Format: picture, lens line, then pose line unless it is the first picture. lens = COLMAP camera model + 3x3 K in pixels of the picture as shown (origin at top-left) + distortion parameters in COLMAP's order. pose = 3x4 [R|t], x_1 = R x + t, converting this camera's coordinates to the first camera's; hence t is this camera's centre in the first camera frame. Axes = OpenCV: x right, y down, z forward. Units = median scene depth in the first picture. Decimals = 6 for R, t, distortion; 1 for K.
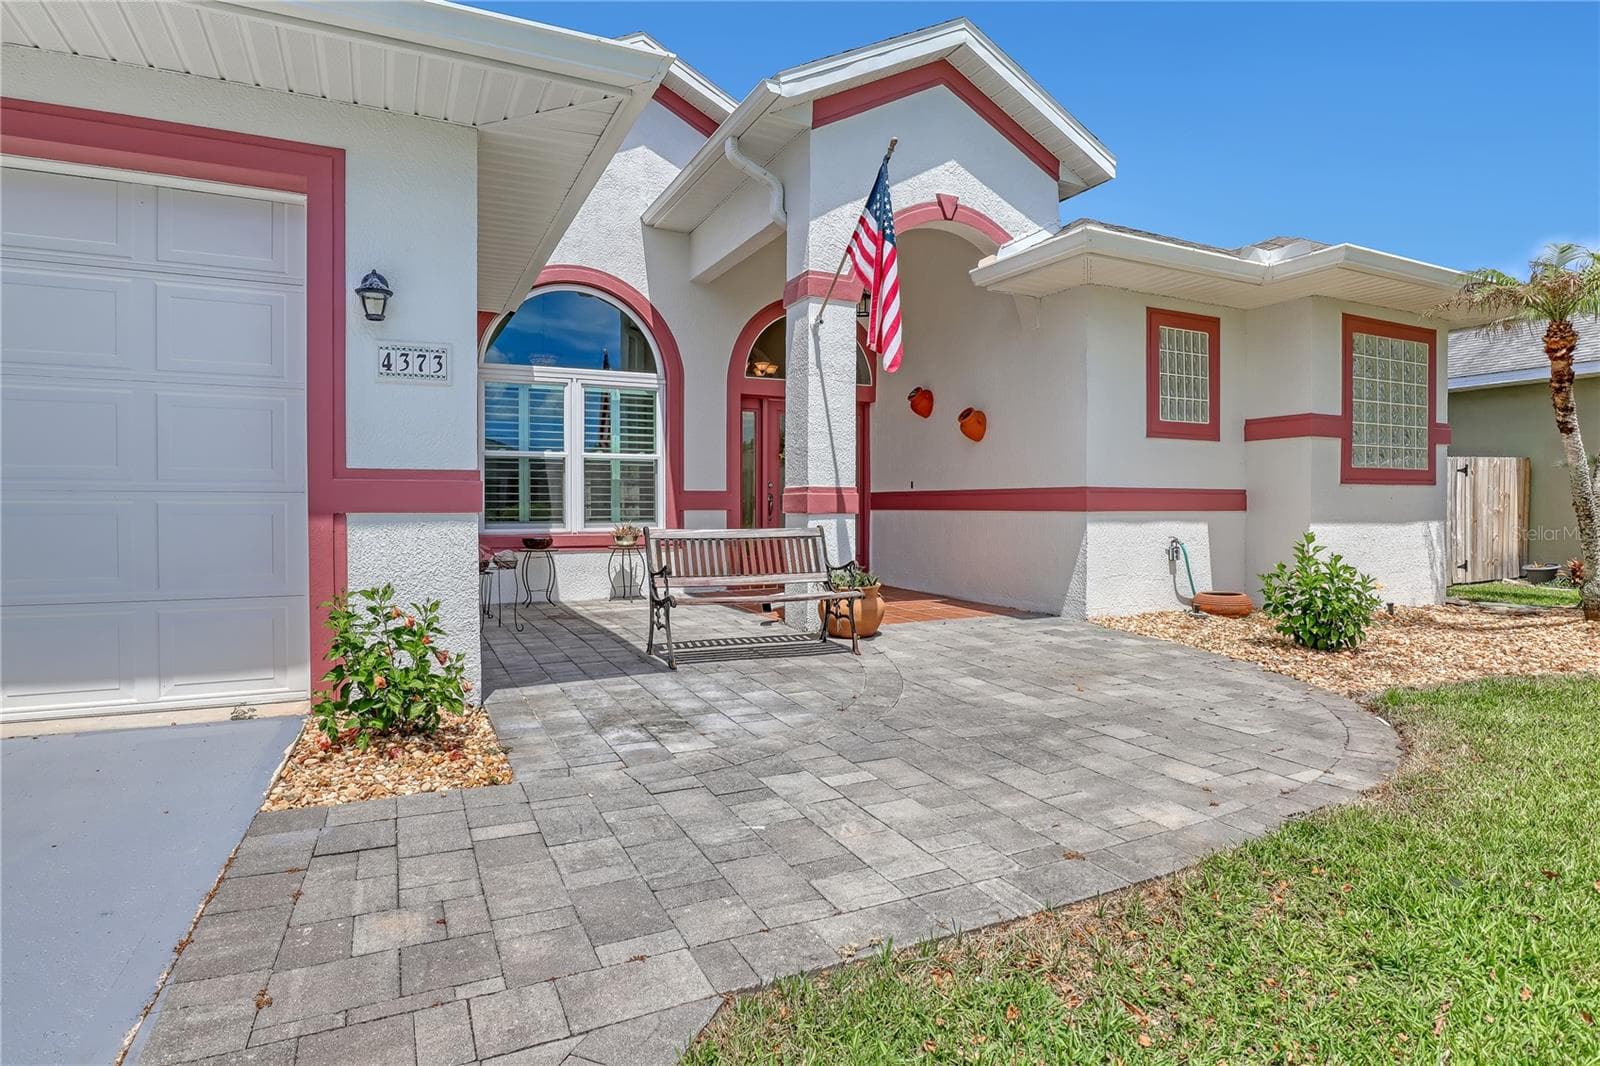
lens RADIAL K [[843.5, 0, 826.2], [0, 843.5, 503.0], [0, 0, 1]] dist [-0.038005, 0.000028]
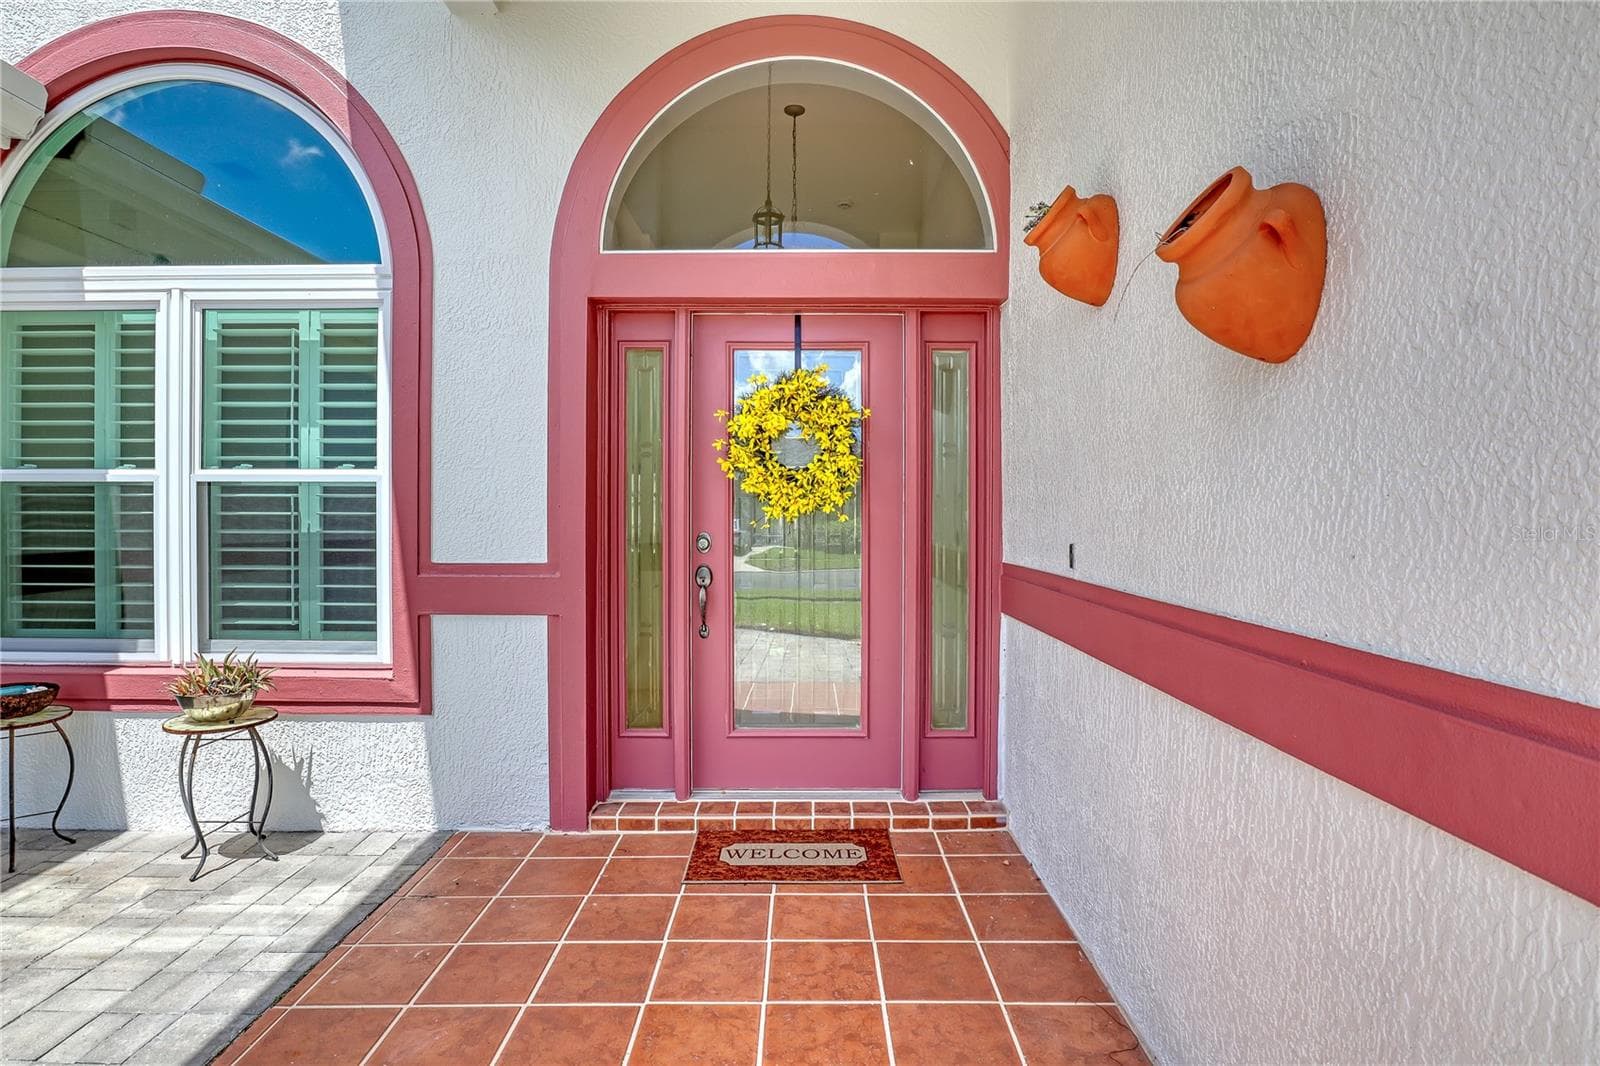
lens RADIAL K [[843.5, 0, 810.6], [0, 843.5, 534.1], [0, 0, 1]] dist [-0.038005, 0.000028]
pose [[0.896731, 0.014209, -0.442347, 0.165763], [-0.004436, 0.999723, 0.023119, -0.039897], [0.442553, -0.018769, 0.896546, 0.792453]]
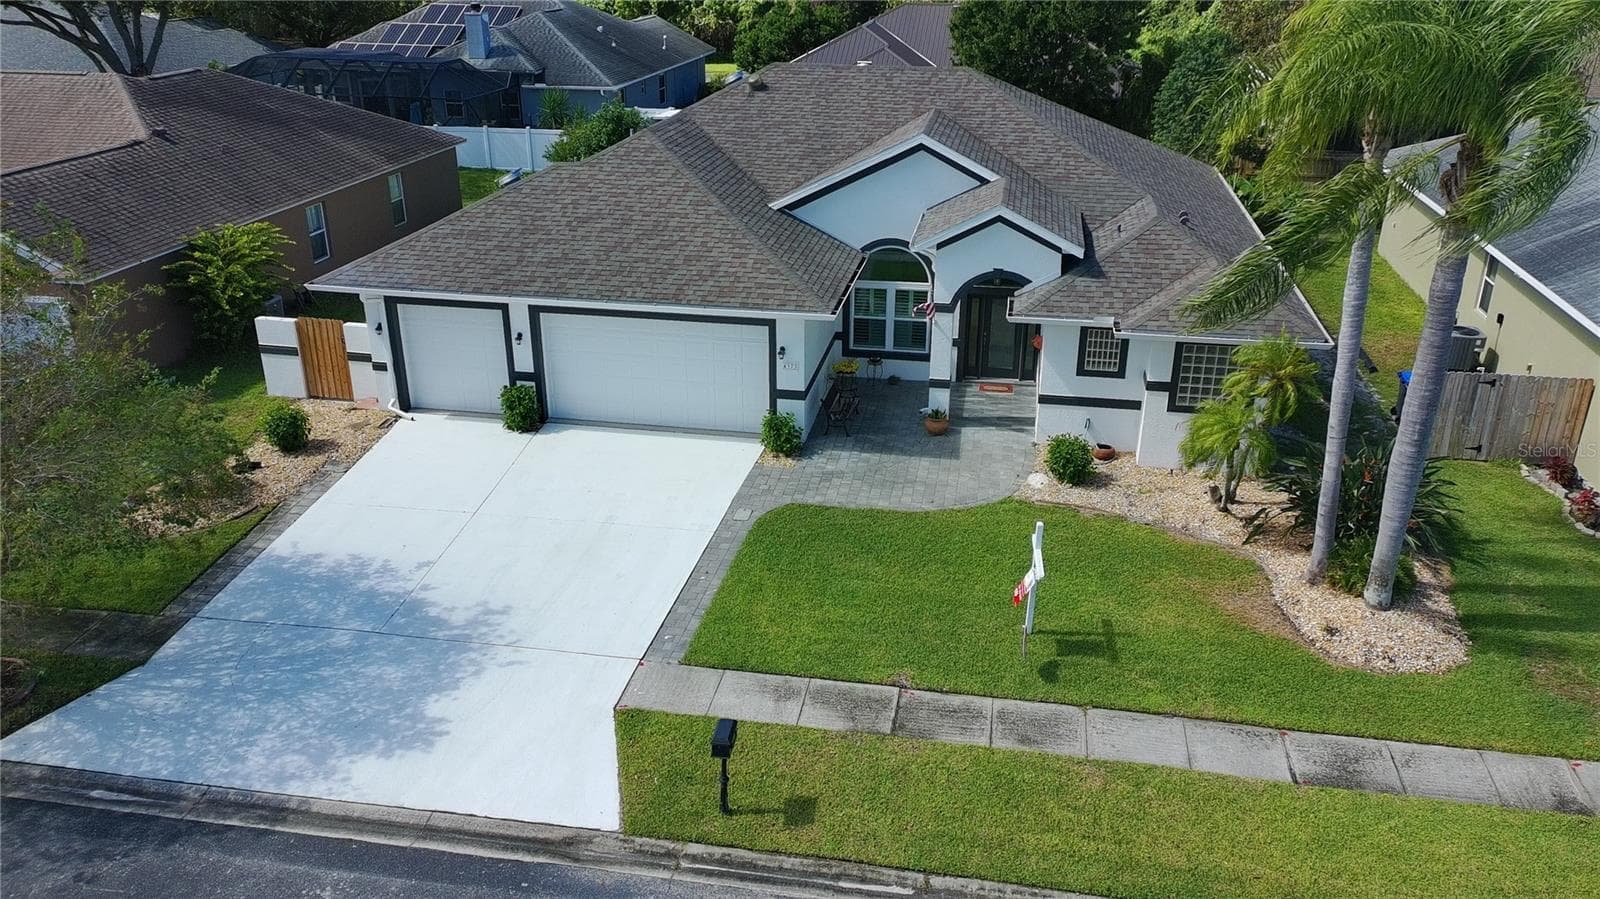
lens RADIAL K [[1248.6, 0, 811.2], [0, 1248.6, 452.3], [0, 0, 1]] dist [0.065455, -0.026664]
pose [[0.794518, 0.242171, -0.556861, 1.576046], [-0.003805, 0.919003, 0.394232, -1.104848], [0.607228, -0.311105, 0.731086, -1.813795]]
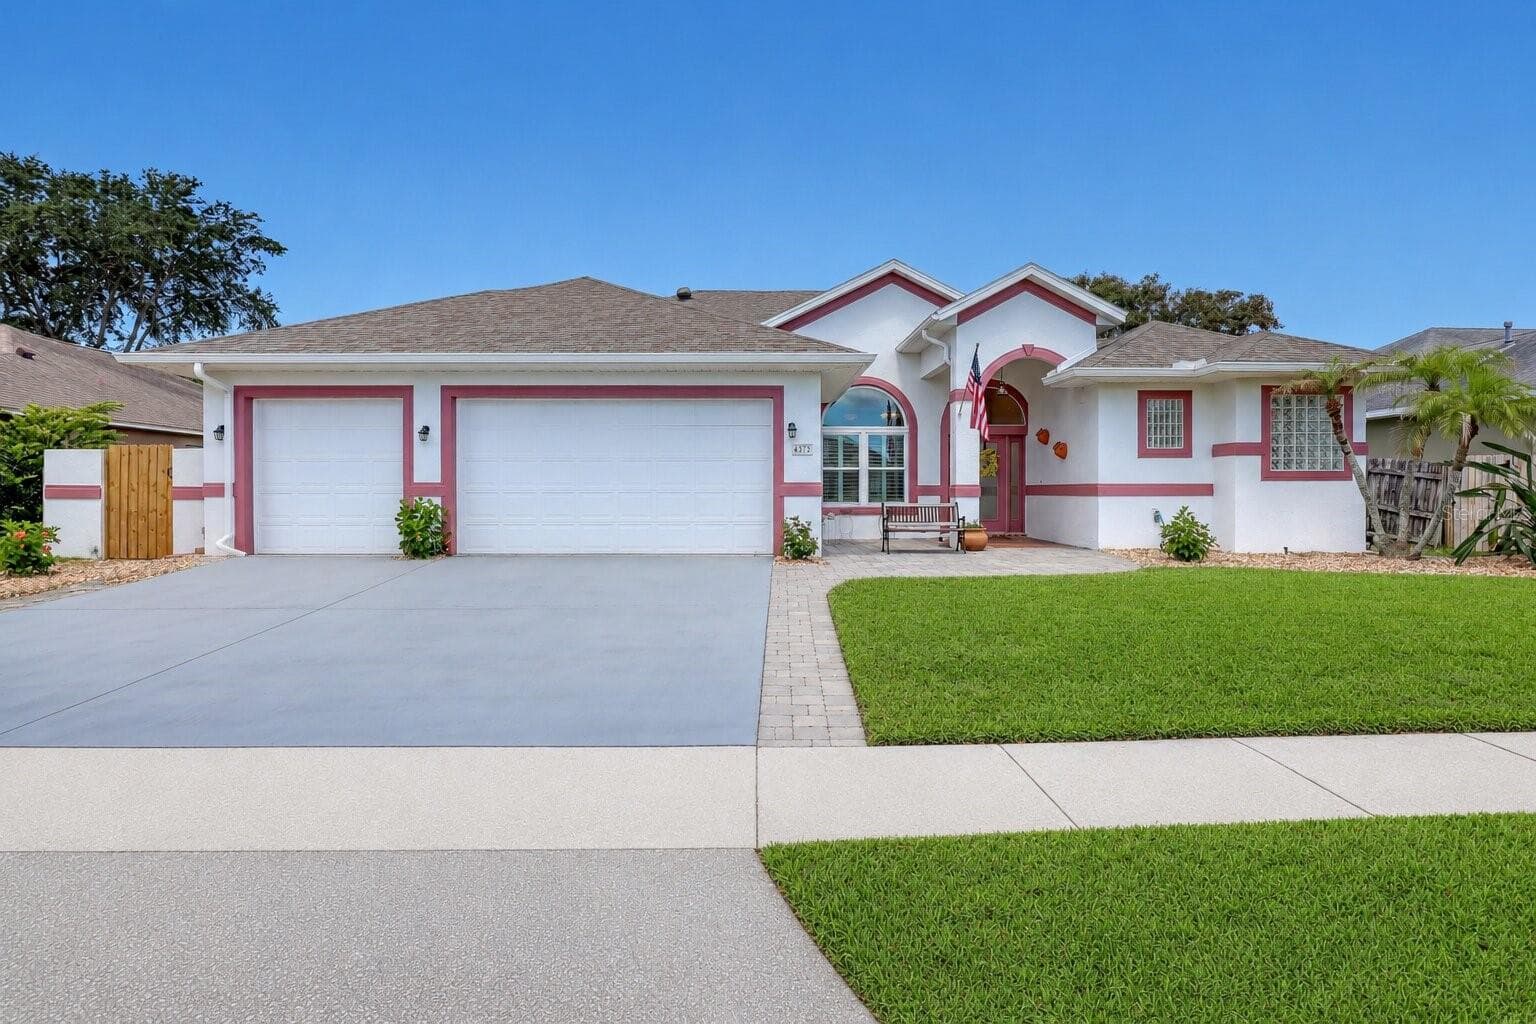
lens RADIAL K [[809.8, 0, 787.1], [0, 809.8, 481.5], [0, 0, 1]] dist [-0.038005, 0.000028]
pose [[0.908279, -0.007170, -0.418304, 0.372428], [0.003168, 0.999942, -0.010262, -0.005886], [0.418353, 0.007996, 0.908249, -0.913701]]
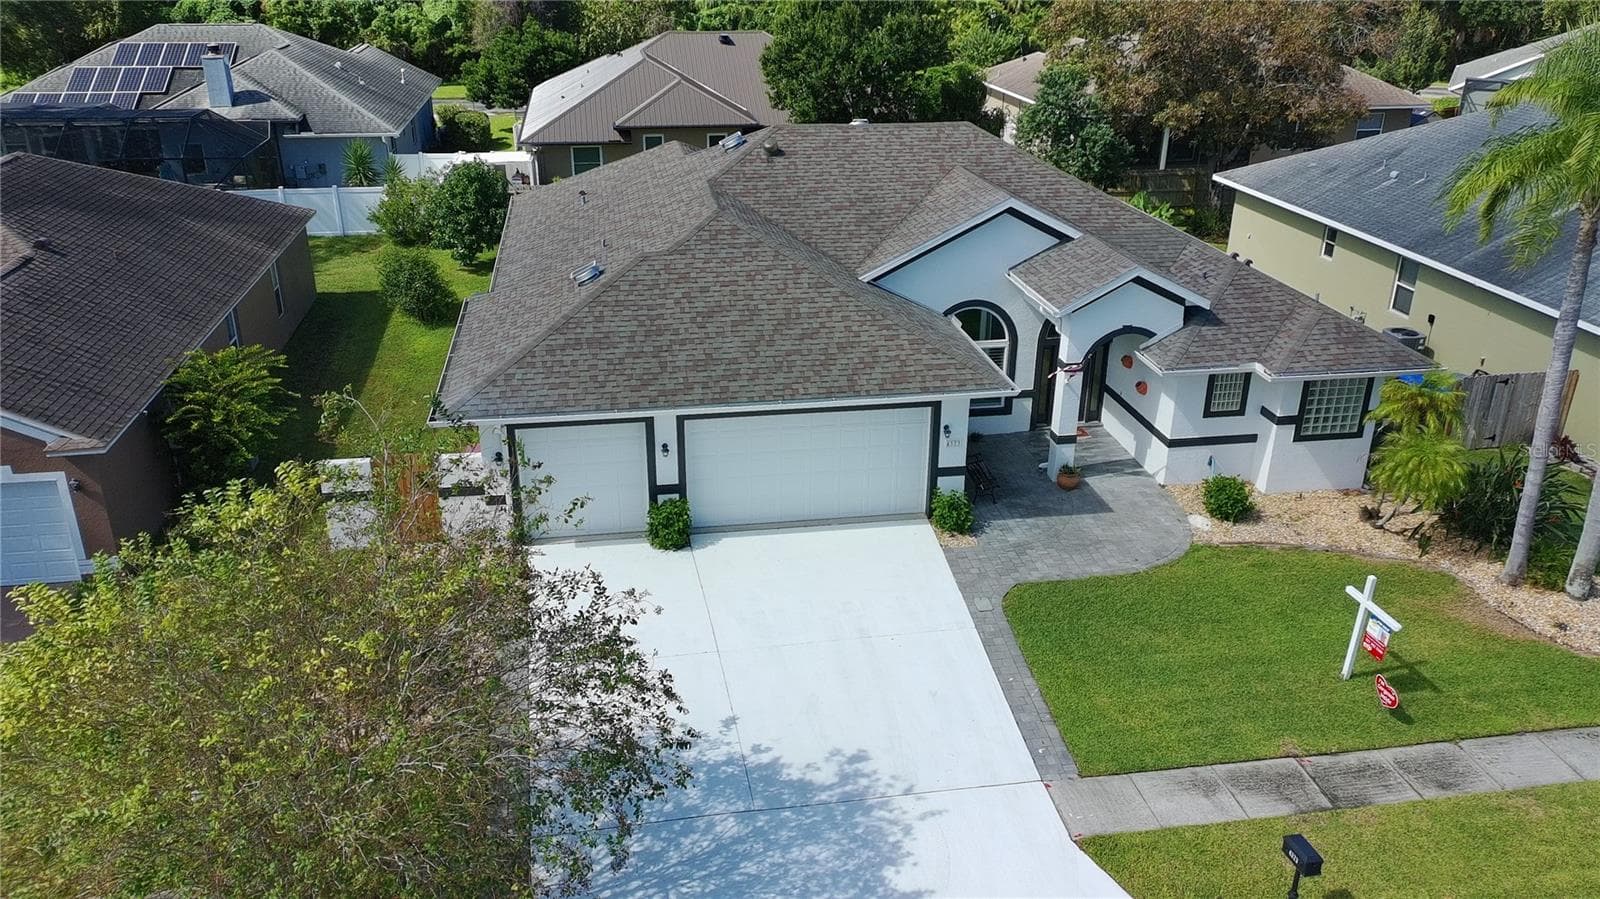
lens RADIAL K [[1248.6, 0, 823.7], [0, 1248.6, 448.0], [0, 0, 1]] dist [0.065455, -0.026664]
pose [[0.955386, 0.124331, -0.267916, 0.279951], [-0.009985, 0.920161, 0.391413, -1.265691], [0.295191, -0.371275, 0.880351, -2.310100]]
